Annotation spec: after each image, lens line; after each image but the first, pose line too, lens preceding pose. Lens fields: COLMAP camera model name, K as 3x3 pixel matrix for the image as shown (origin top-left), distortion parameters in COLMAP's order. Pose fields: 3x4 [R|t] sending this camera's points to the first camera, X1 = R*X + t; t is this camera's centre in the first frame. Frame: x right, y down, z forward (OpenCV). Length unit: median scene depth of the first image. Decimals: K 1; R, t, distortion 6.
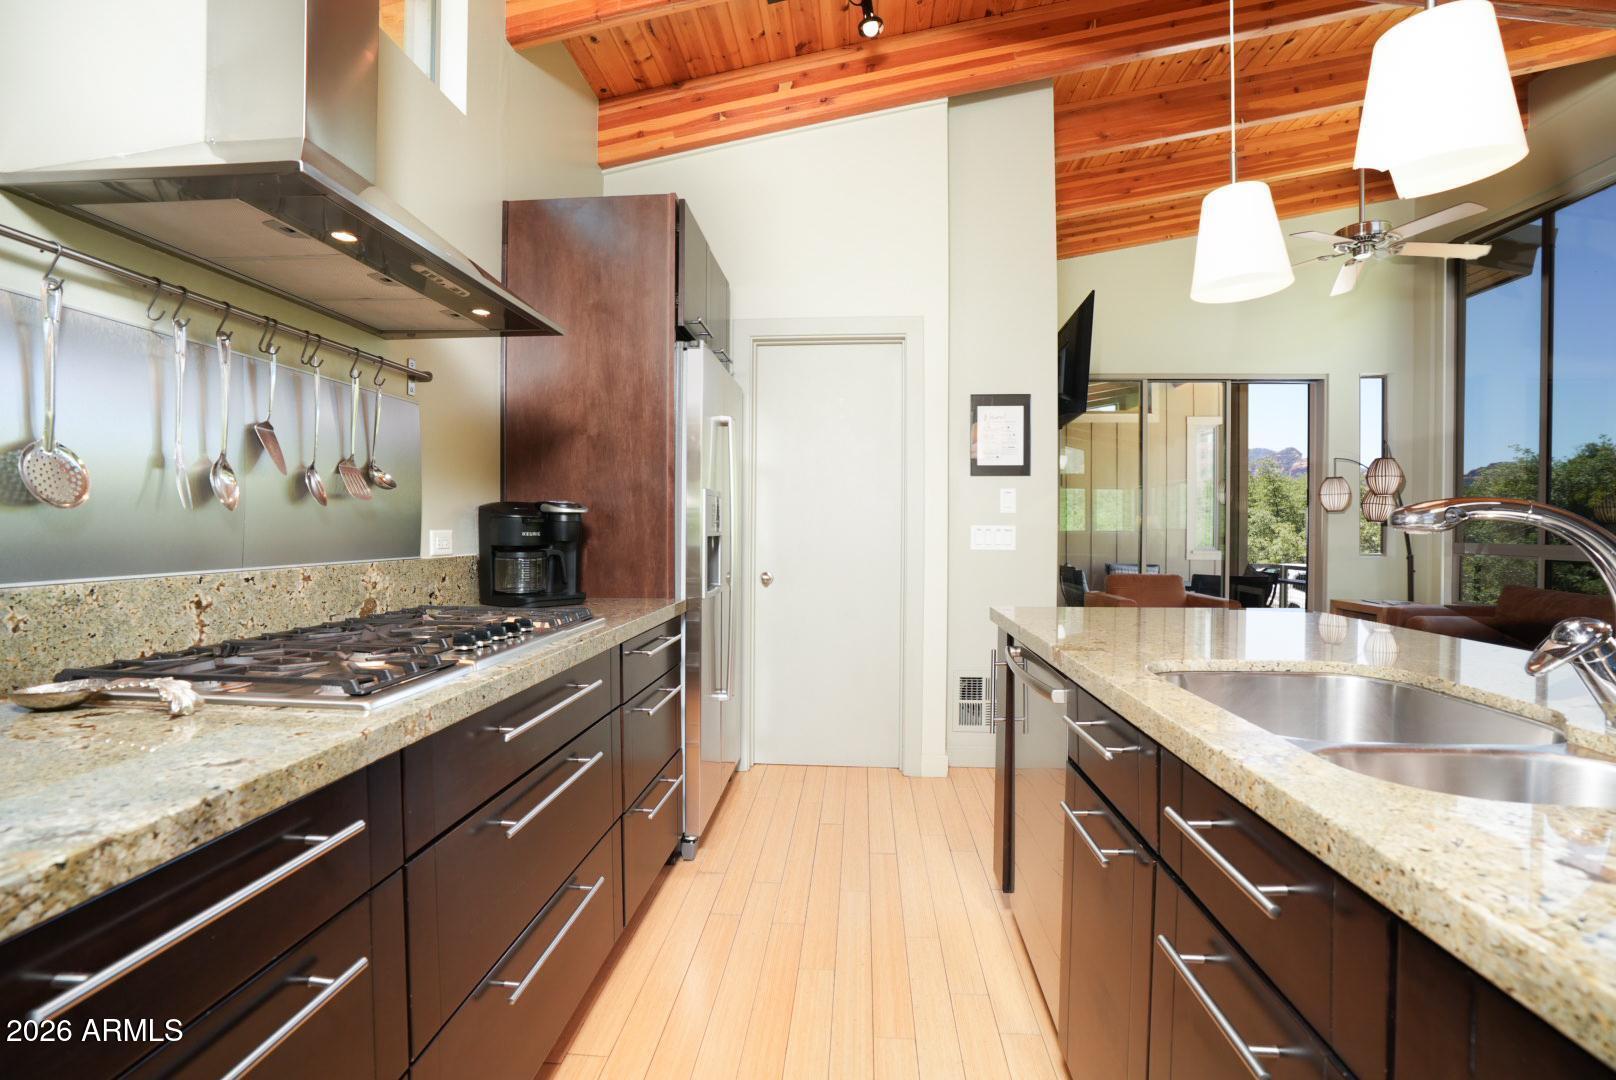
lens RADIAL K [[741.9, 0, 800.1], [0, 741.9, 538.5], [0, 0, 1]] dist [-0.069681, 0.026076]
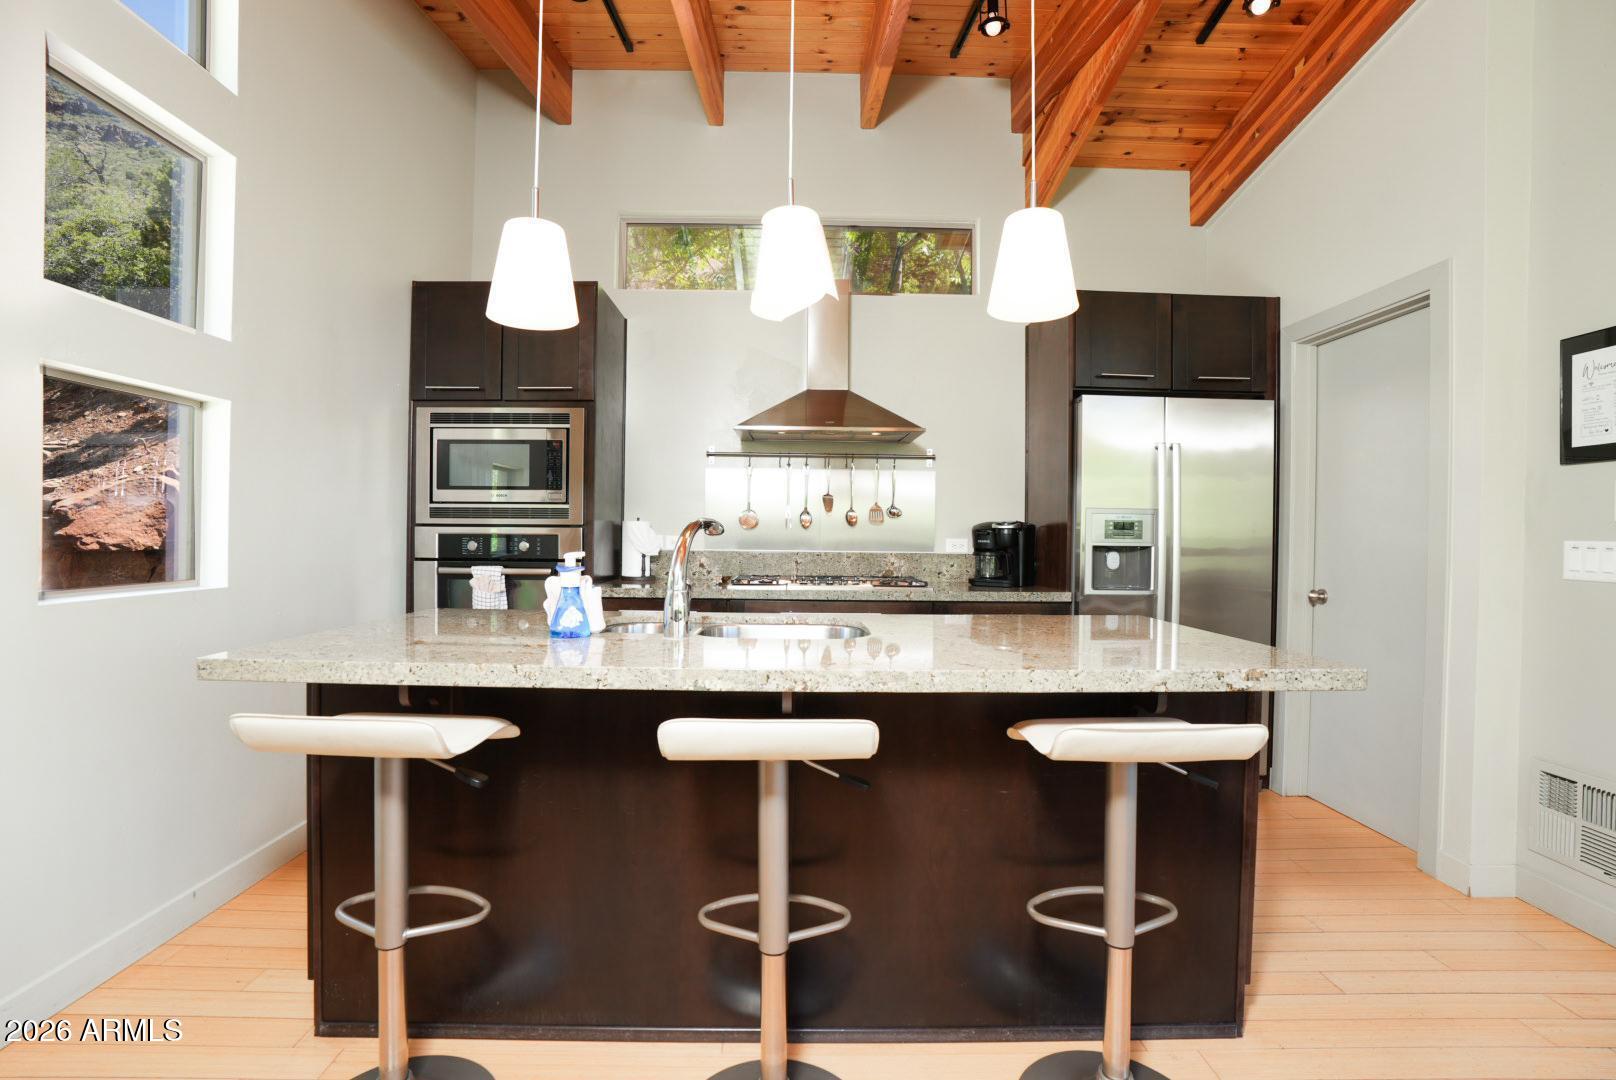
lens RADIAL K [[741.9, 0, 800.1], [0, 741.9, 538.5], [0, 0, 1]] dist [-0.069681, 0.026076]
pose [[0.092840, 0.004724, -0.995670, 0.790322], [-0.027098, 0.999630, 0.002216, -0.002984], [0.995312, 0.026775, 0.092934, 0.277338]]
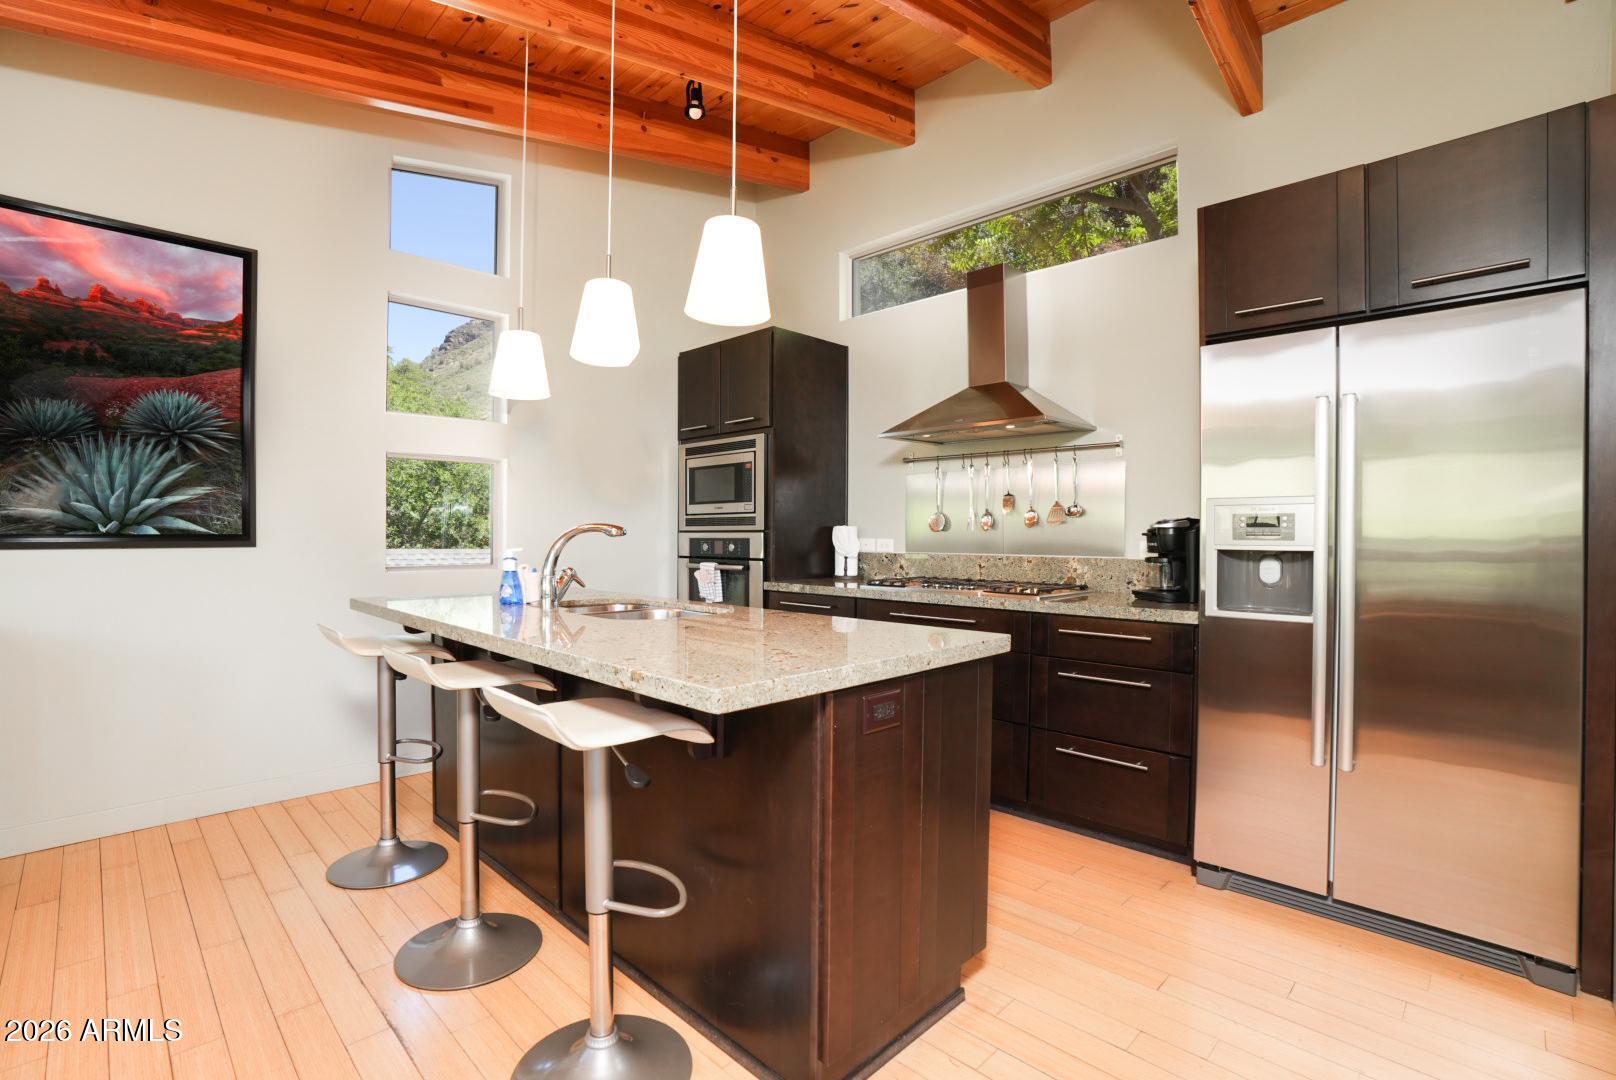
lens RADIAL K [[741.9, 0, 800.1], [0, 741.9, 538.5], [0, 0, 1]] dist [-0.069681, 0.026076]
pose [[-0.644597, -0.003198, -0.764516, 0.664573], [-0.019183, 0.999744, 0.011992, -0.012613], [0.764282, 0.022396, -0.644493, 0.863590]]
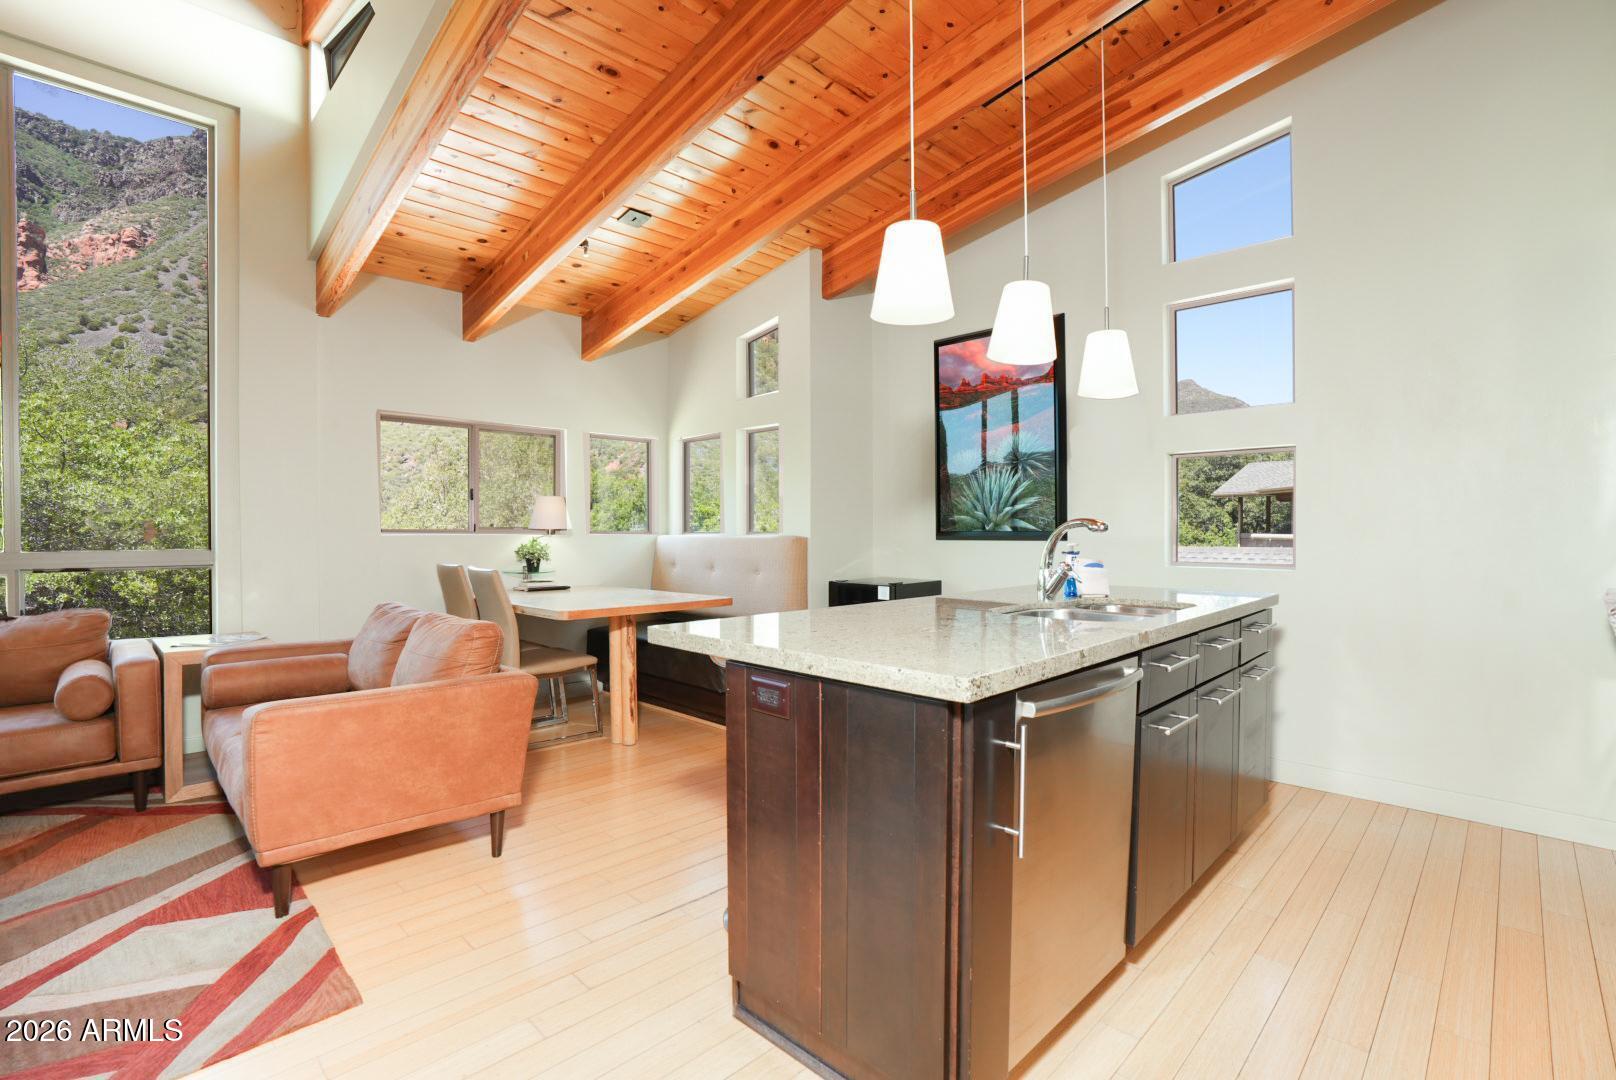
lens RADIAL K [[741.9, 0, 800.1], [0, 741.9, 538.5], [0, 0, 1]] dist [-0.069681, 0.026076]
pose [[-0.761956, -0.010719, 0.647540, 0.008633], [0.007643, 0.999645, 0.025540, -0.015219], [-0.647583, 0.024410, -0.761604, 0.951444]]
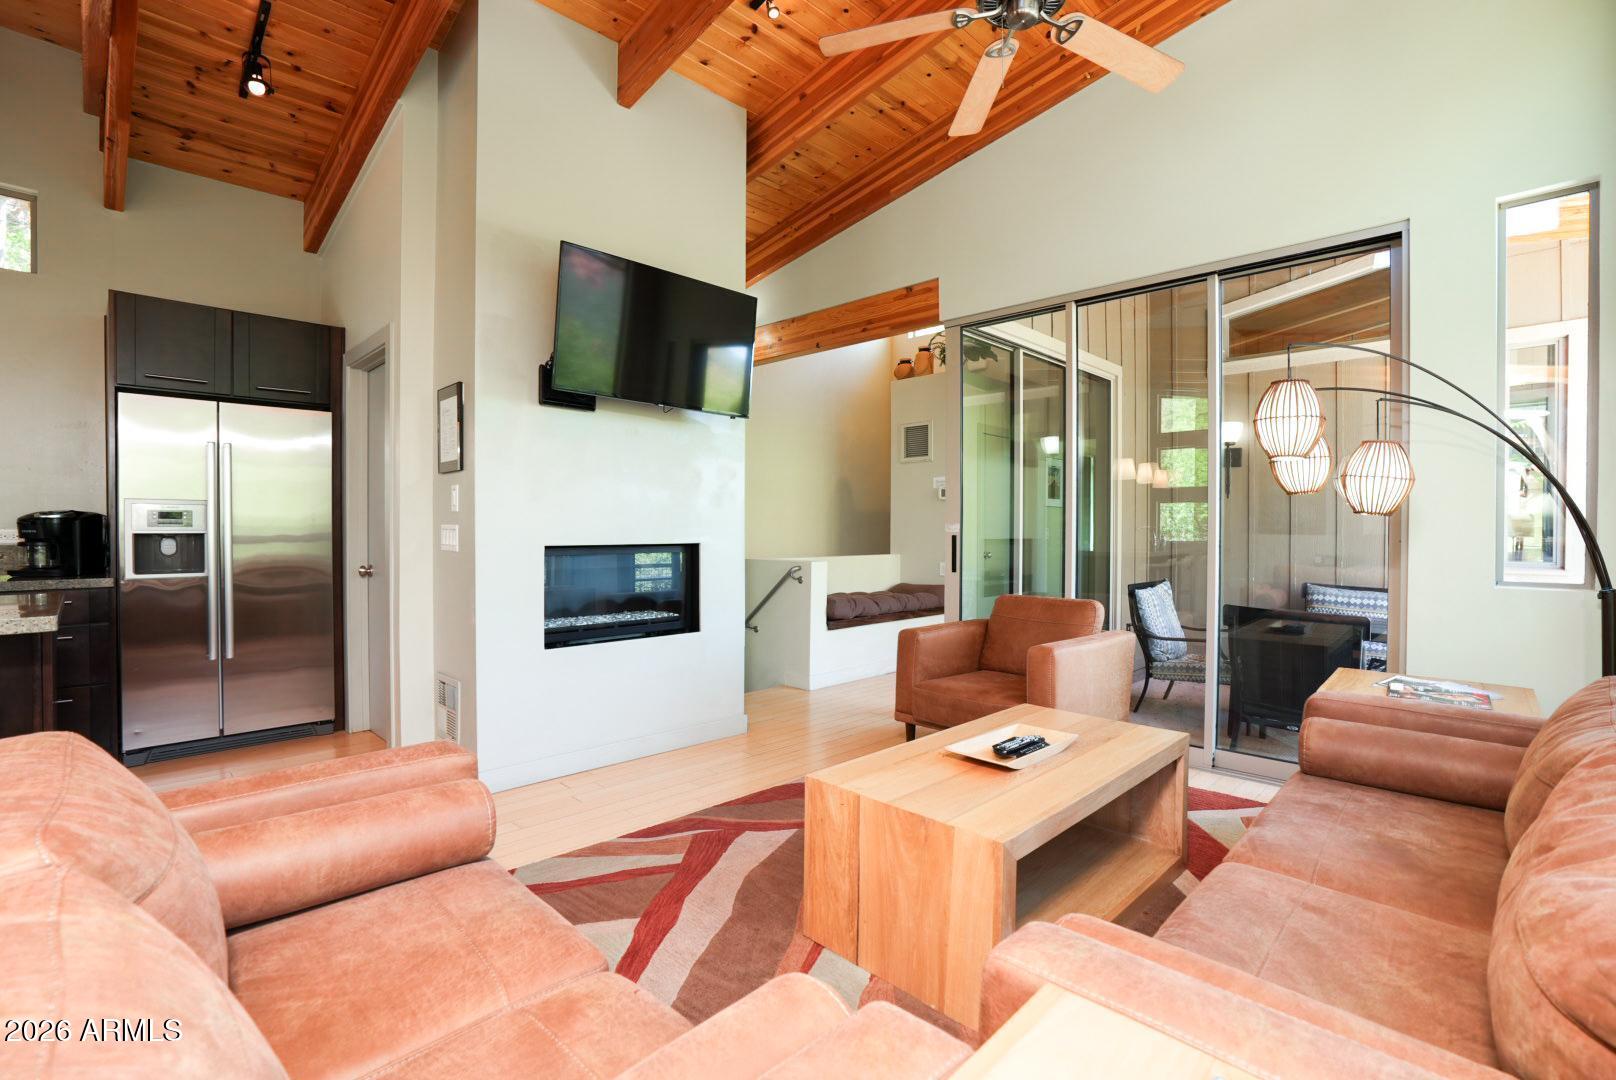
lens RADIAL K [[741.9, 0, 800.1], [0, 741.9, 538.5], [0, 0, 1]] dist [-0.069681, 0.026076]
pose [[0.762893, 0.007173, -0.646485, 1.215185], [-0.009484, 0.999955, -0.000097, -0.003887], [0.646455, 0.006205, 0.762926, 0.575642]]
